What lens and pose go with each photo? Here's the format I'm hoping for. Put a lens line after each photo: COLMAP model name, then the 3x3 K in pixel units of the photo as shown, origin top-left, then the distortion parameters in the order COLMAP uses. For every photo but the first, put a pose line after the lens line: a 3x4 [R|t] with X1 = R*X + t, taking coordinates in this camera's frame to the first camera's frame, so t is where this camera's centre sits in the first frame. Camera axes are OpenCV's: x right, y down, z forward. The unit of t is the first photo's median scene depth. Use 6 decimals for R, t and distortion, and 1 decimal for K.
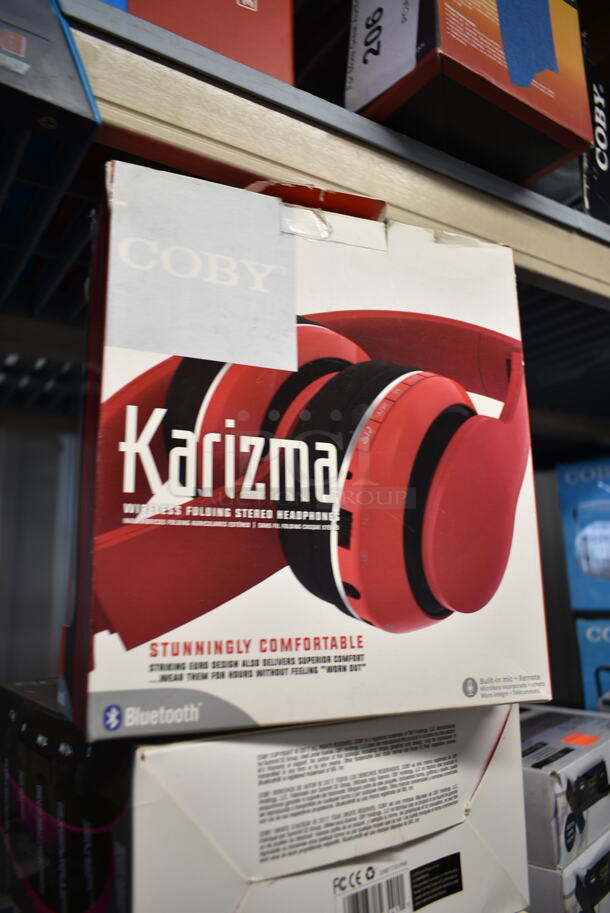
lens RADIAL K [[712.7, 0, 305.0], [0, 712.7, 456.5], [0, 0, 1]] dist [-0.022103, 0.003386]
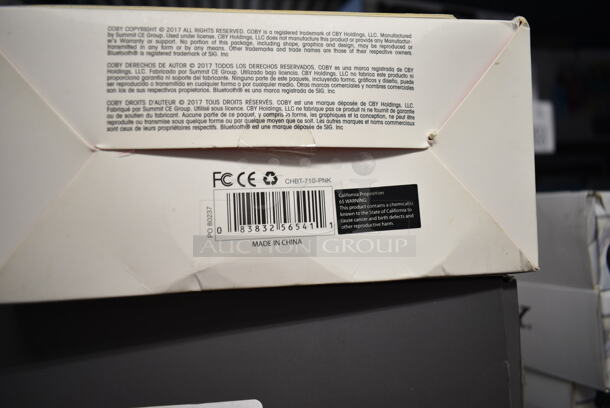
lens RADIAL K [[476.2, 0, 305.0], [0, 476.2, 269.2], [0, 0, 1]] dist [-0.022103, 0.003386]
pose [[0.877256, -0.042765, -0.478114, 0.398273], [0.112602, 0.986566, 0.118360, 0.640080], [0.466630, -0.157668, 0.870286, 0.514650]]
